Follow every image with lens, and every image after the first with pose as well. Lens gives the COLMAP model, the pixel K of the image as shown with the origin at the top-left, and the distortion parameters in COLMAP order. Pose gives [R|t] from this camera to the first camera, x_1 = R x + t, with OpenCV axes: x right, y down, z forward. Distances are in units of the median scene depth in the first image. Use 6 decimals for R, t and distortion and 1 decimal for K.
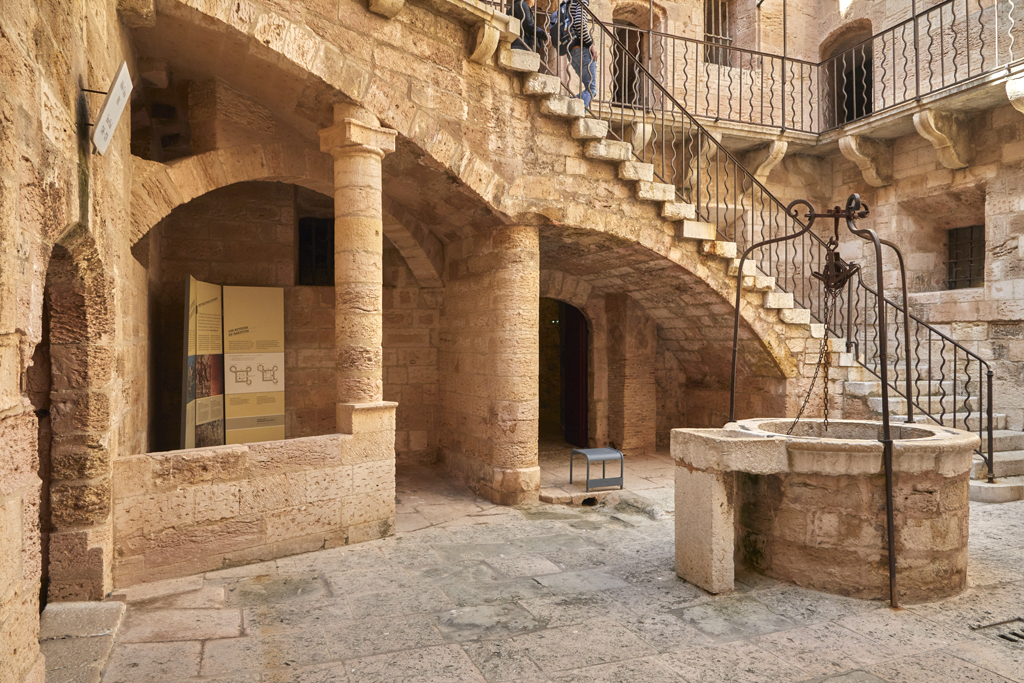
lens RADIAL K [[696.8, 0, 512.0], [0, 696.8, 341.5], [0, 0, 1]] dist [0.003248, -0.000776]
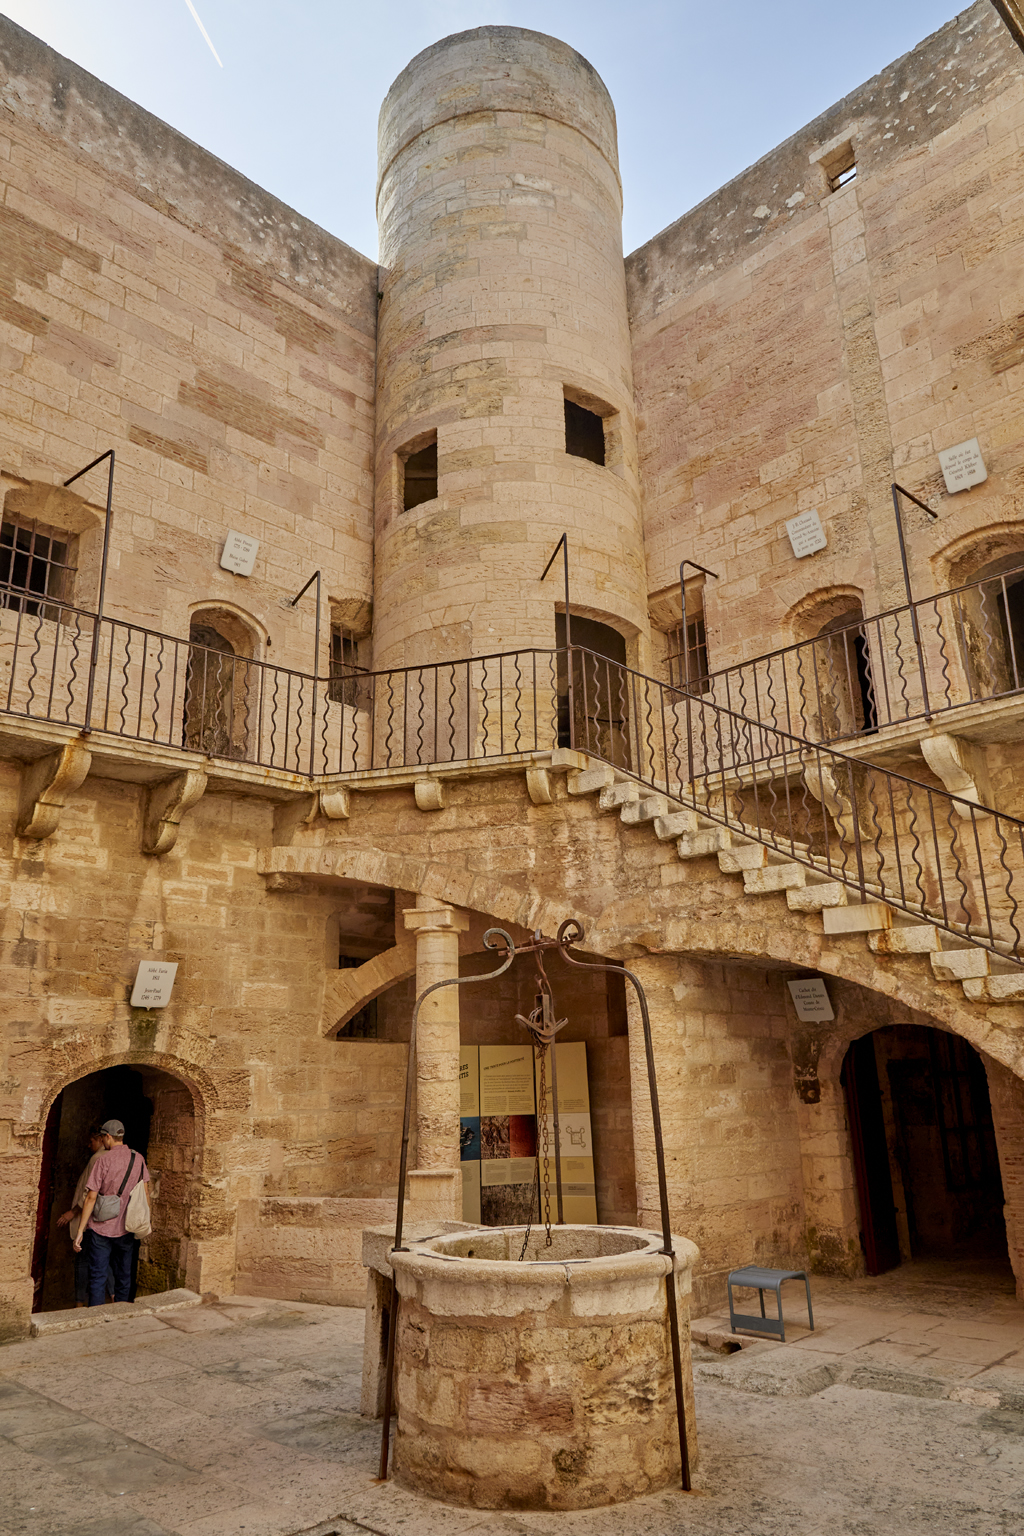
lens RADIAL K [[1045.3, 0, 512.8], [0, 1045.3, 772.2], [0, 0, 1]] dist [0.003248, -0.000776]
pose [[0.391951, -0.275333, -0.877819, 1.142607], [0.028262, 0.957319, -0.287649, -0.024207], [0.919552, 0.087936, 0.383004, 0.375248]]
